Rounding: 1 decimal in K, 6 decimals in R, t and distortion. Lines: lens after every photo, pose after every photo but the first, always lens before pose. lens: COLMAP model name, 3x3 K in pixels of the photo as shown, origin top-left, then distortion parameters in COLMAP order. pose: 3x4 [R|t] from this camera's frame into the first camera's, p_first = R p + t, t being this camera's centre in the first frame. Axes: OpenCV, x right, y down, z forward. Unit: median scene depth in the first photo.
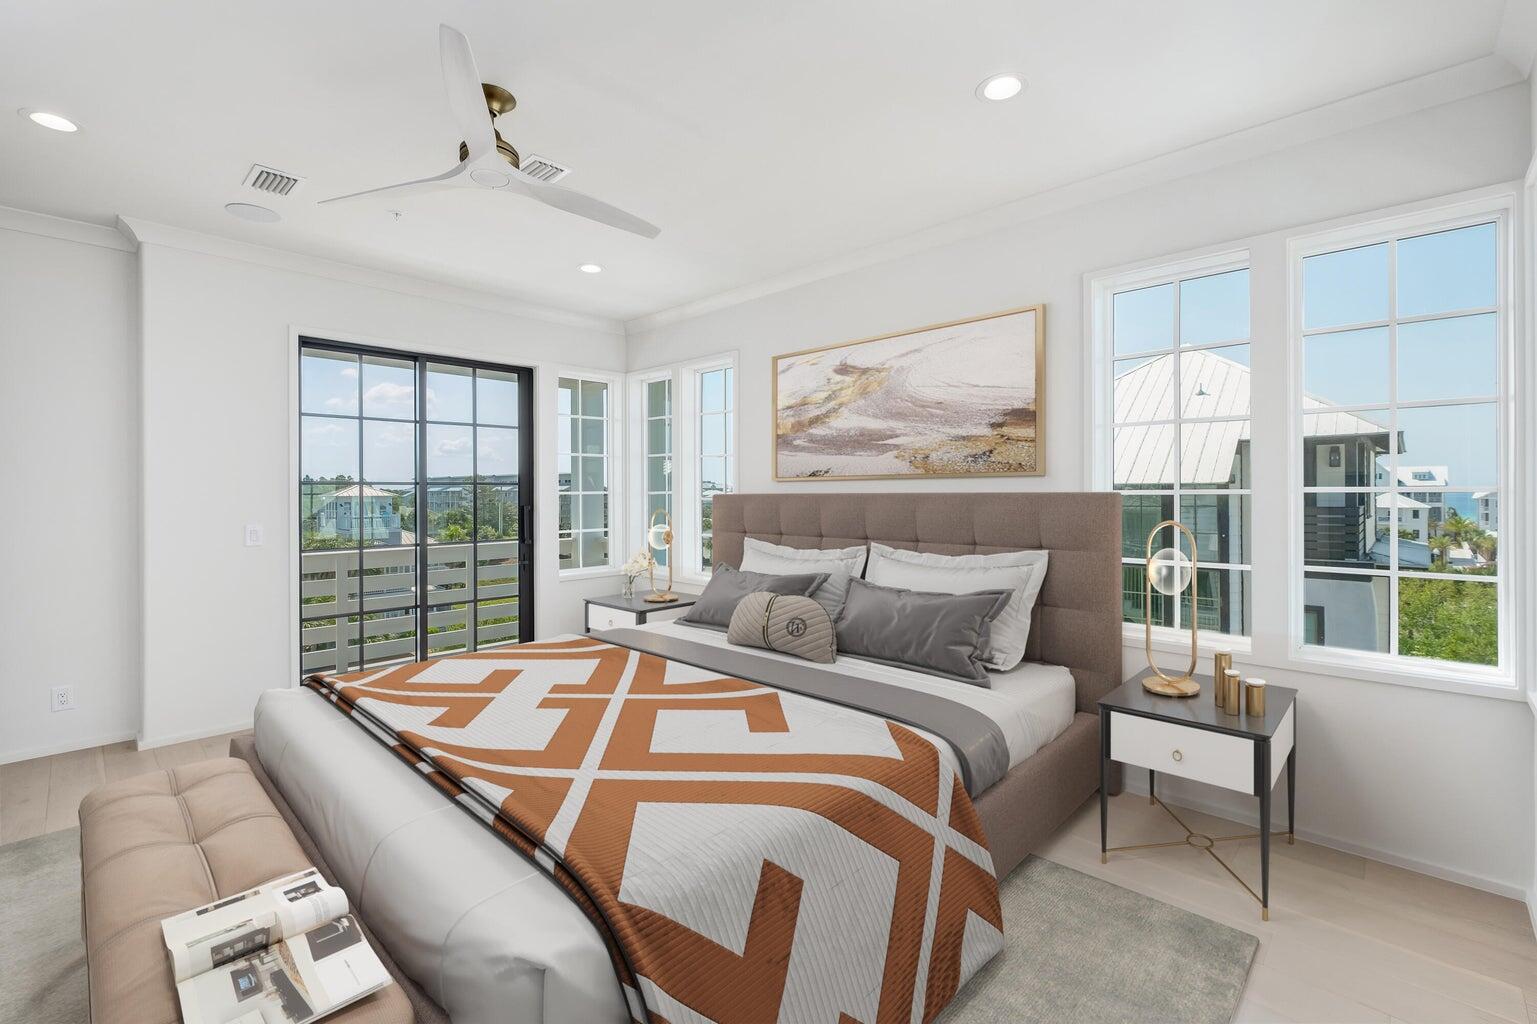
lens RADIAL K [[664.6, 0, 763.1], [0, 664.6, 487.5], [0, 0, 1]] dist [0.001837, 0.000231]
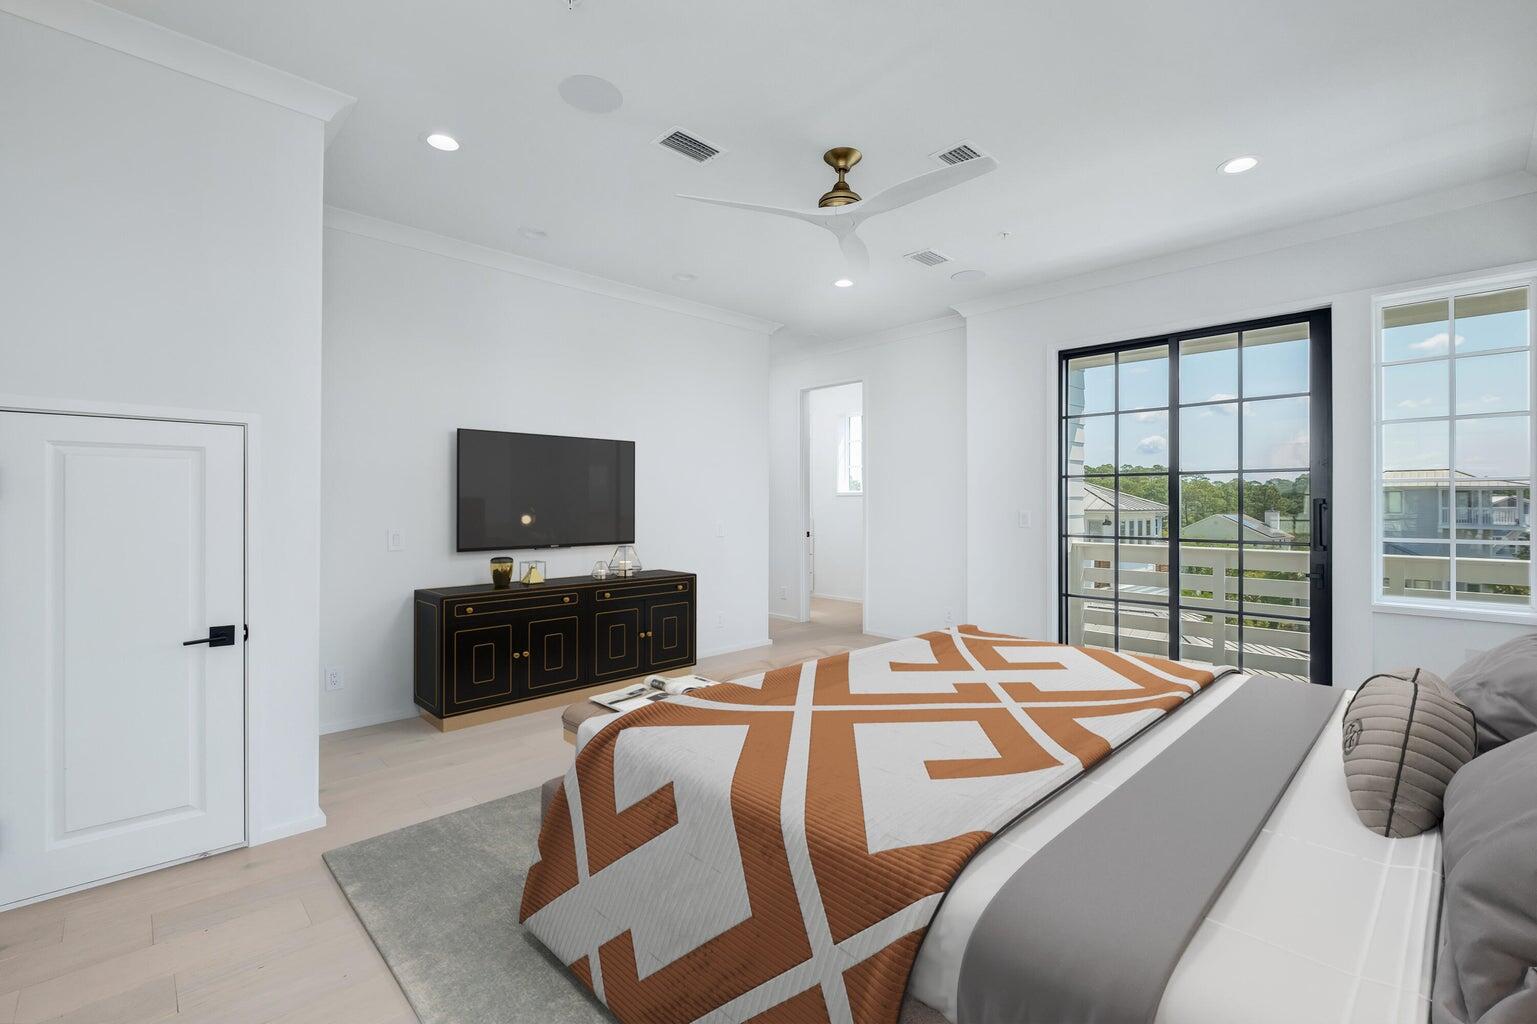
lens RADIAL K [[664.6, 0, 770.7], [0, 664.6, 516.5], [0, 0, 1]] dist [0.001837, 0.000231]
pose [[-0.046818, 0.026043, -0.998564, 0.478596], [0.005246, 0.999653, 0.025826, 0.028765], [0.998890, -0.004029, -0.046938, 0.513909]]
